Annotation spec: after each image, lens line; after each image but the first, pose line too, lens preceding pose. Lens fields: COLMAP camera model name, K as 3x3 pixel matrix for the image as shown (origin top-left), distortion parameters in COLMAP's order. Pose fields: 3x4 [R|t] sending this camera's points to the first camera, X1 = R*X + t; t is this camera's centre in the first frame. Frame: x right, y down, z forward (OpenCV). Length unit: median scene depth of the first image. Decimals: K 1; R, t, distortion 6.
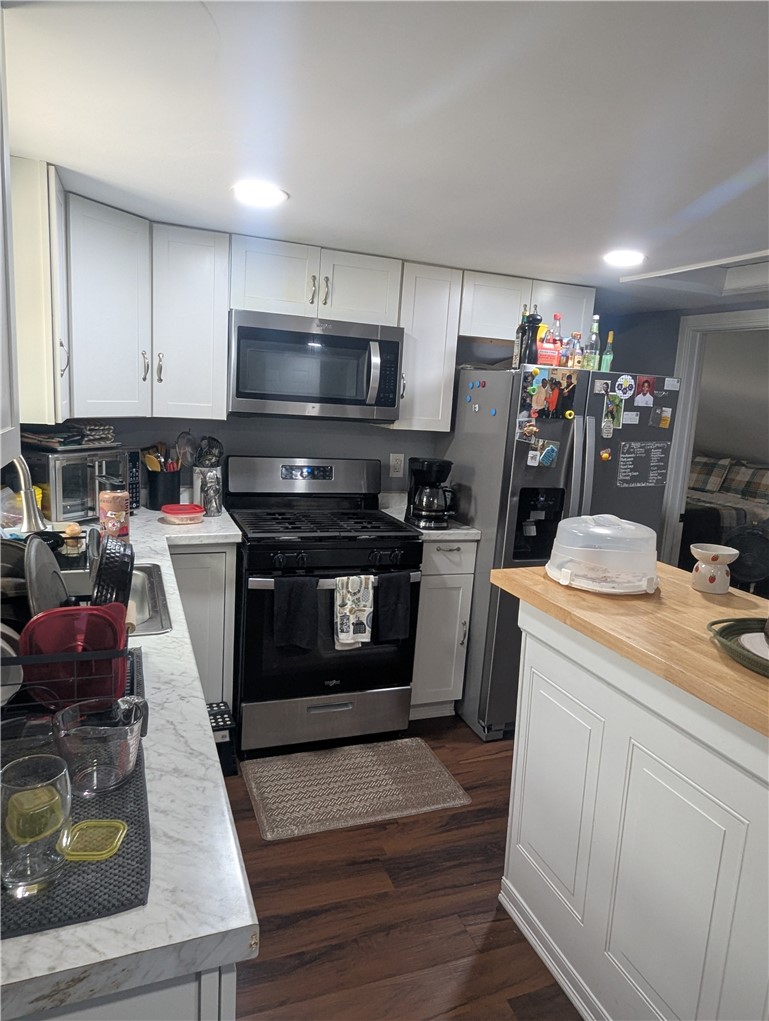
lens RADIAL K [[671.0, 0, 381.0], [0, 671.0, 509.1], [0, 0, 1]] dist [0.003084, 0.000101]
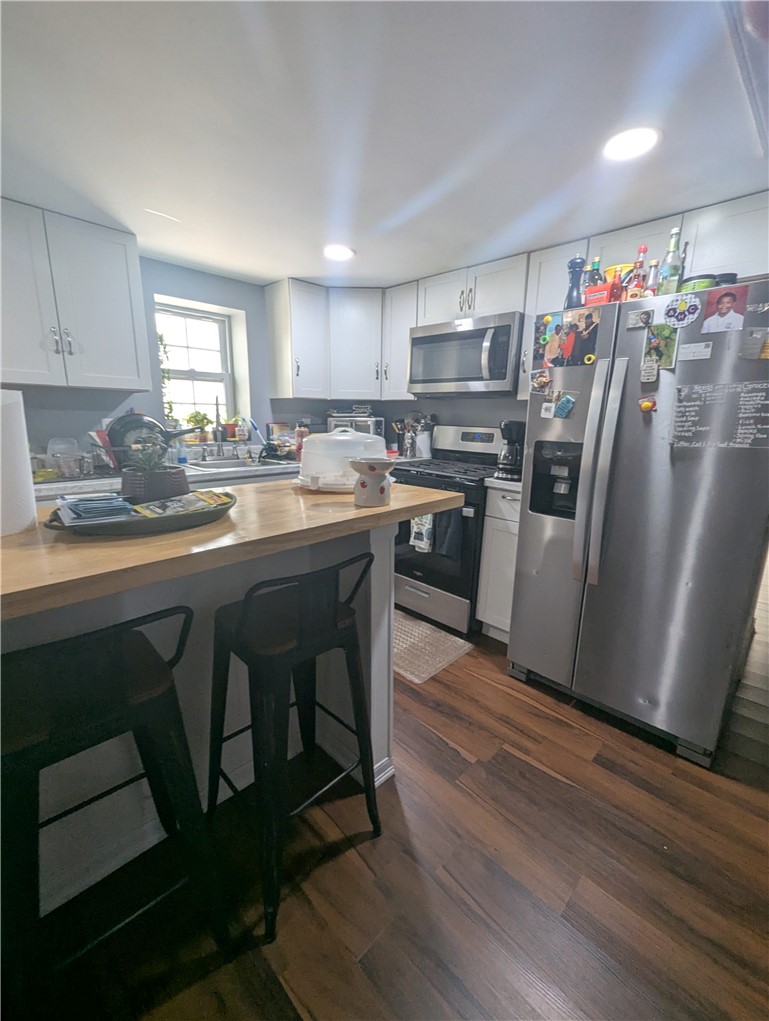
lens RADIAL K [[425.3, 0, 387.6], [0, 425.3, 512.9], [0, 0, 1]] dist [0.002252, 0.000175]
pose [[0.406020, 0.151945, -0.901144, 0.713050], [-0.152626, 0.983506, 0.097065, 0.048322], [0.901029, 0.098127, 0.422514, 0.529243]]
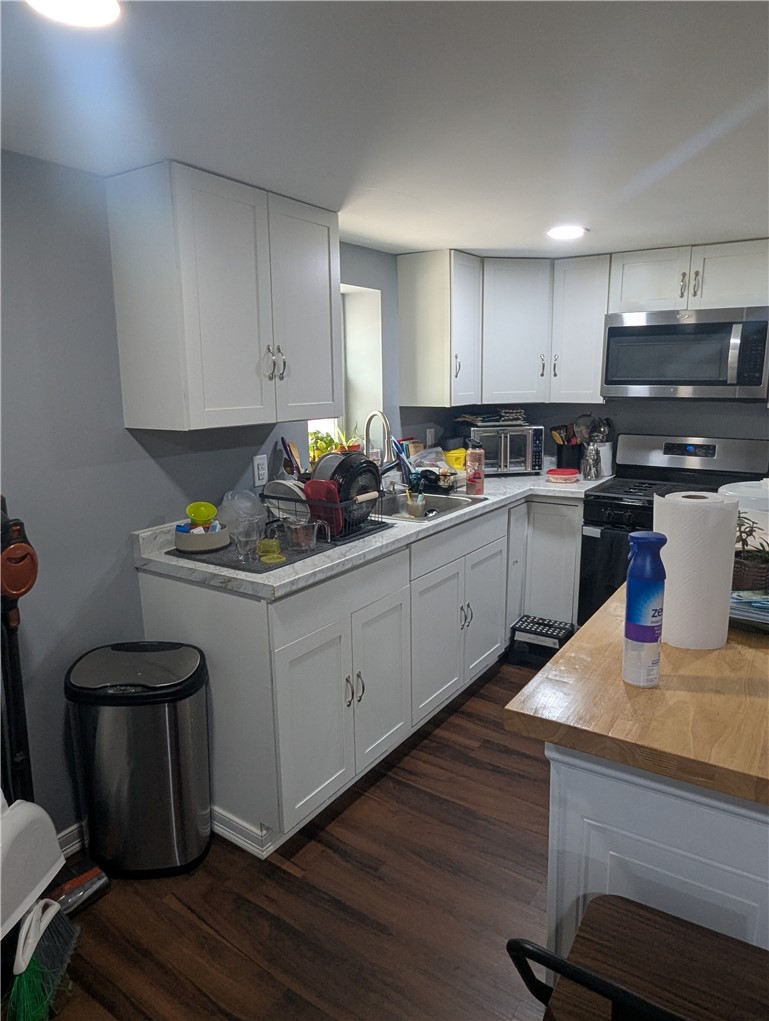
lens RADIAL K [[660.8, 0, 376.4], [0, 660.8, 508.6], [0, 0, 1]] dist [-0.002385, 0.001889]
pose [[0.565048, 0.096676, -0.819374, 0.551789], [-0.099216, 0.993866, 0.048844, 0.043234], [0.819071, 0.053696, 0.571174, -0.035910]]
